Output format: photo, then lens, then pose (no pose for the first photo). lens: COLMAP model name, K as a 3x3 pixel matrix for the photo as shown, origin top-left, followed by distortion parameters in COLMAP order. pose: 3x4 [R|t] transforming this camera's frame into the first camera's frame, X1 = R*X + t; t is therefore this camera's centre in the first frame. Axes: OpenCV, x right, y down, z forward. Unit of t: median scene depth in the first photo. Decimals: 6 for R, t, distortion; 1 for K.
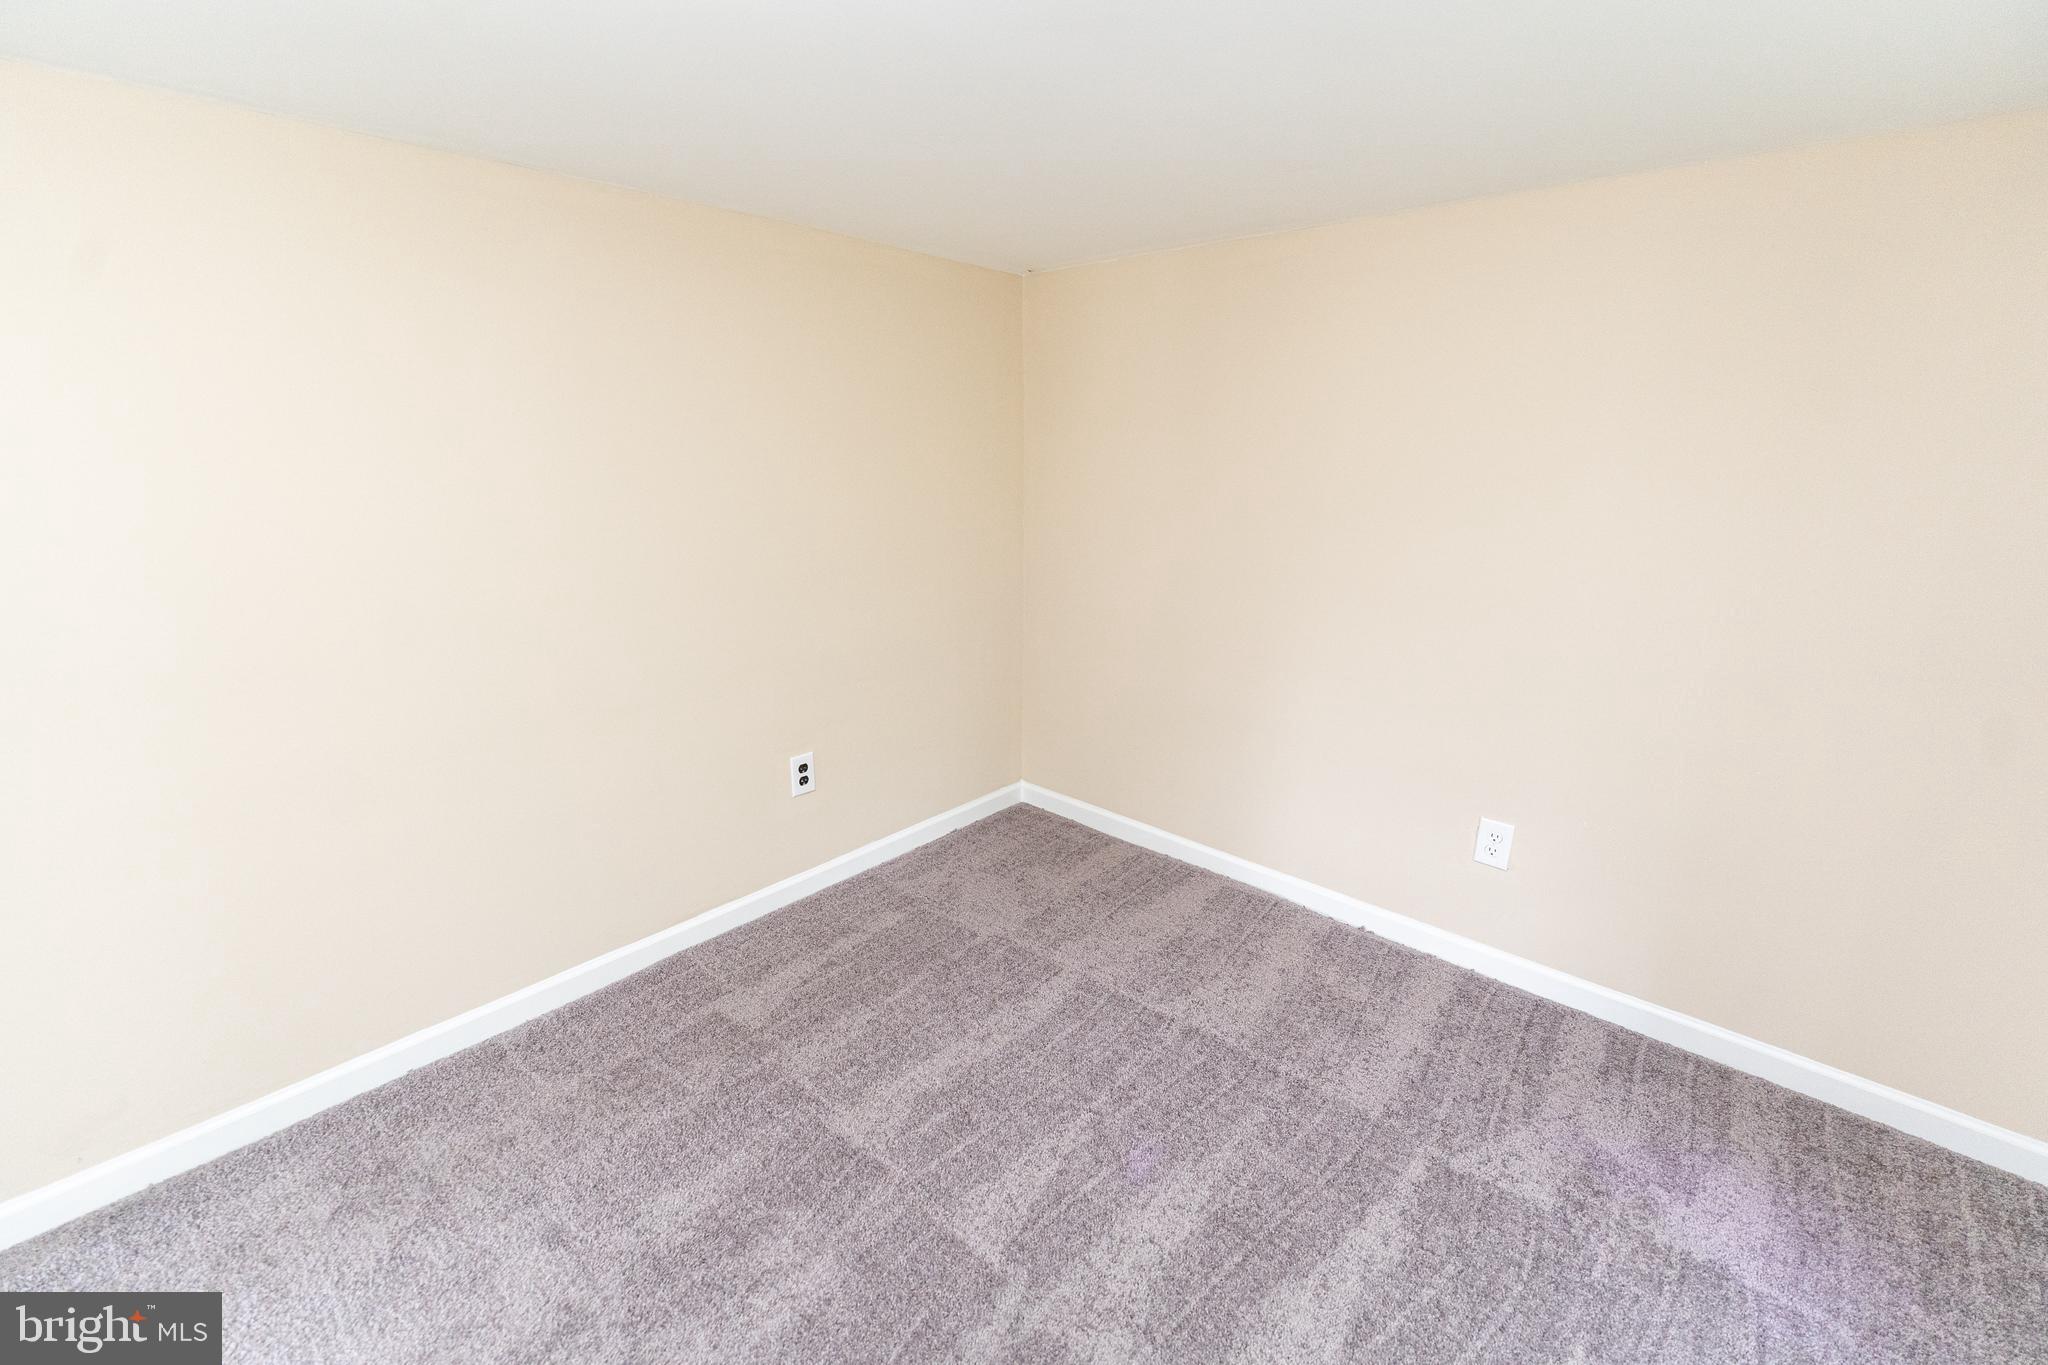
lens RADIAL K [[876.9, 0, 1018.6], [0, 876.9, 683.4], [0, 0, 1]] dist [-0.003951, -0.000321]
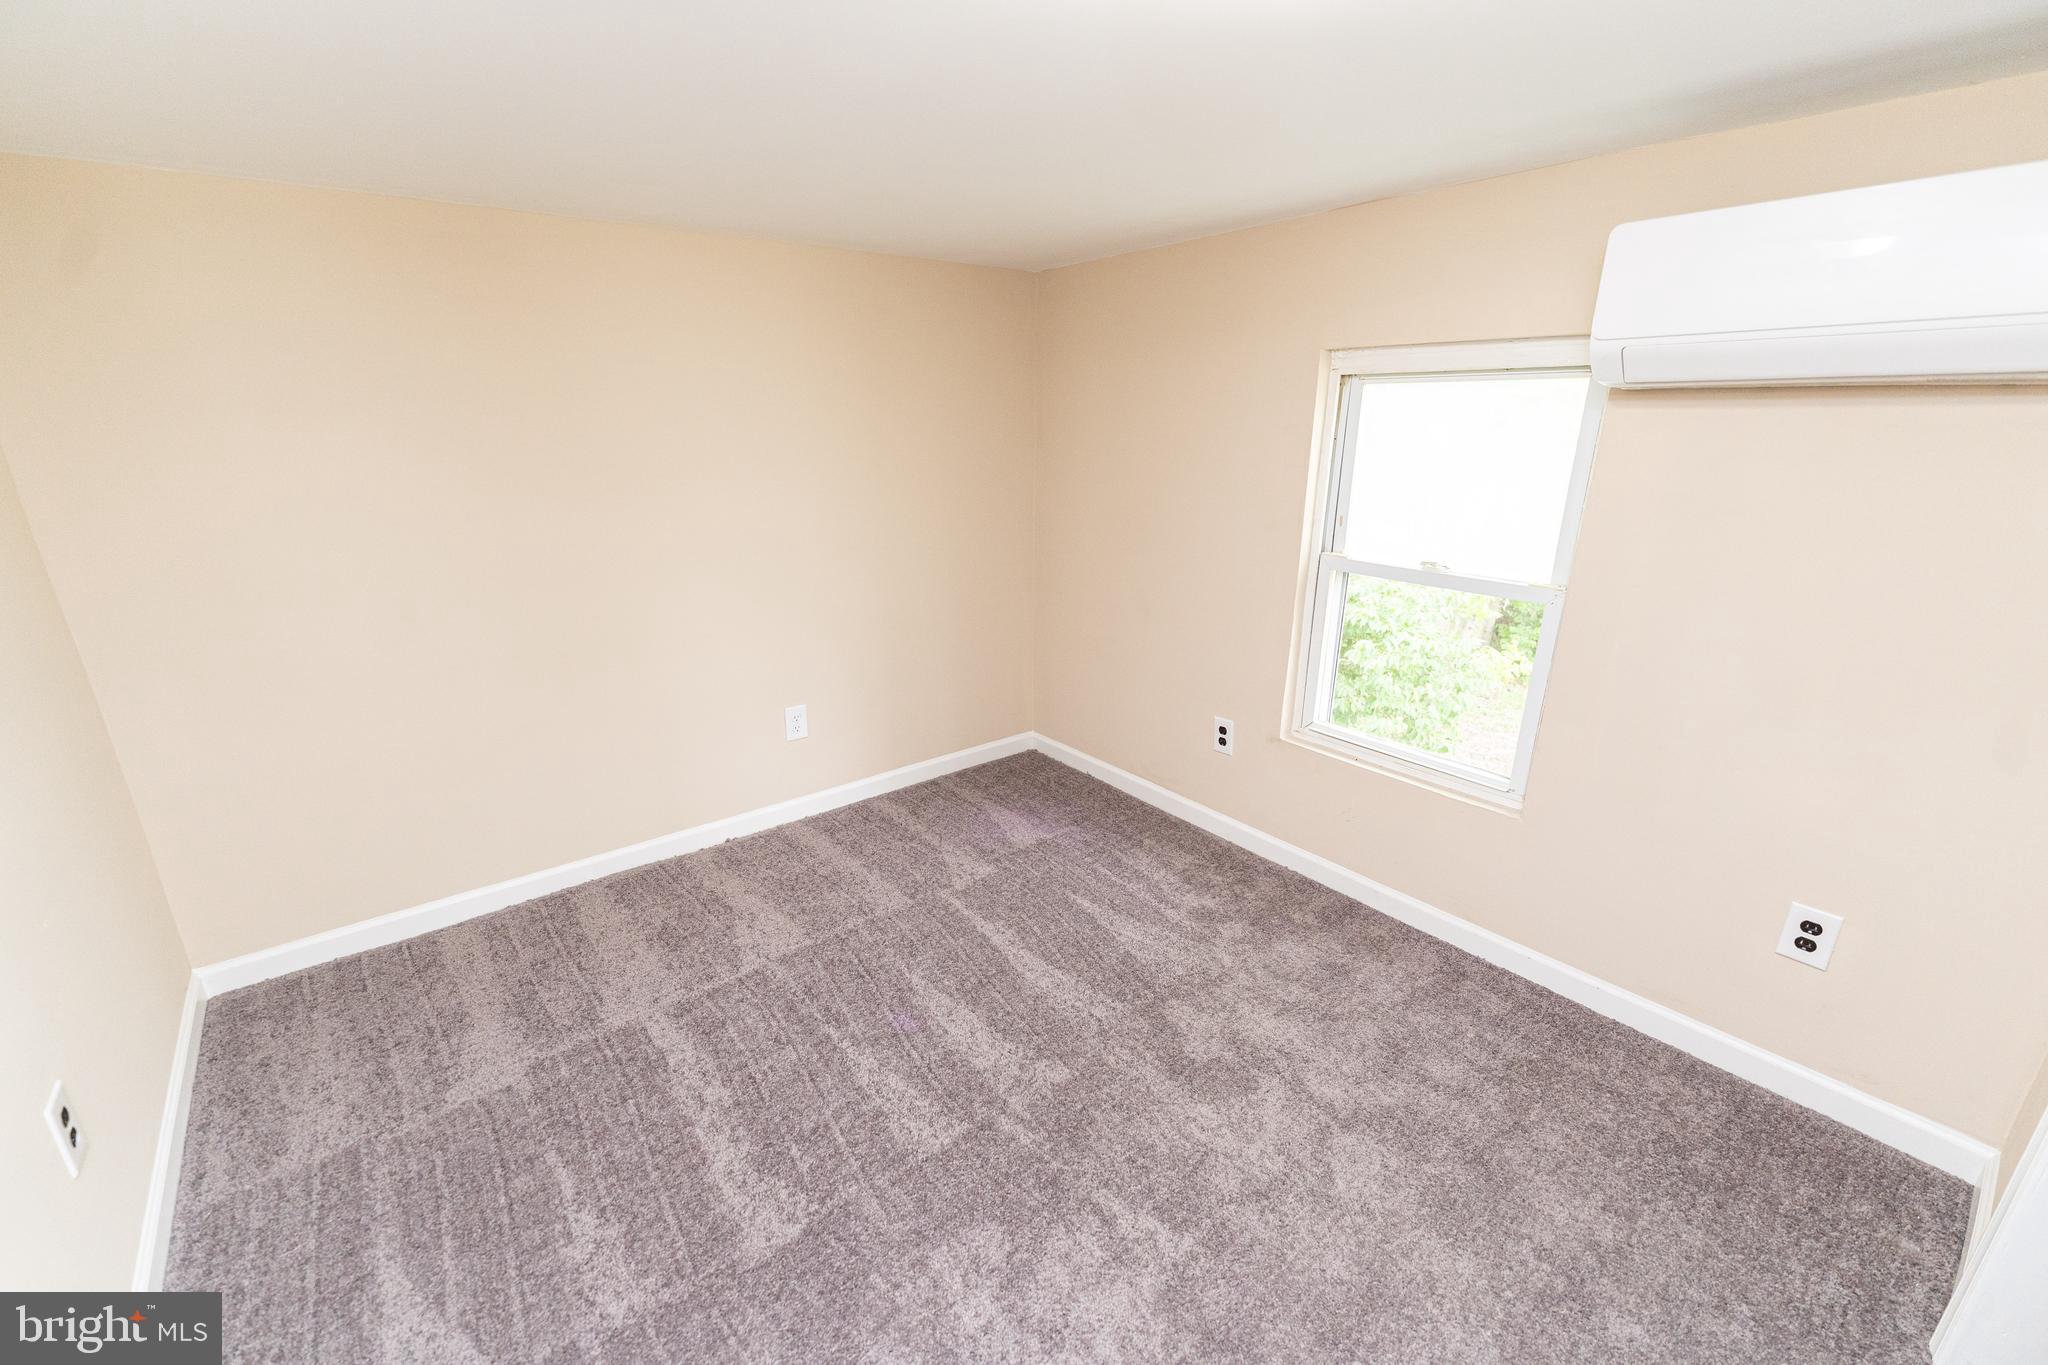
lens RADIAL K [[842.8, 0, 1020.5], [0, 842.8, 691.6], [0, 0, 1]] dist [-0.002832, -0.000056]
pose [[0.154155, -0.337236, 0.928713, -0.736280], [0.257428, 0.921194, 0.291776, -0.188819], [-0.953922, 0.194098, 0.228821, 0.428883]]
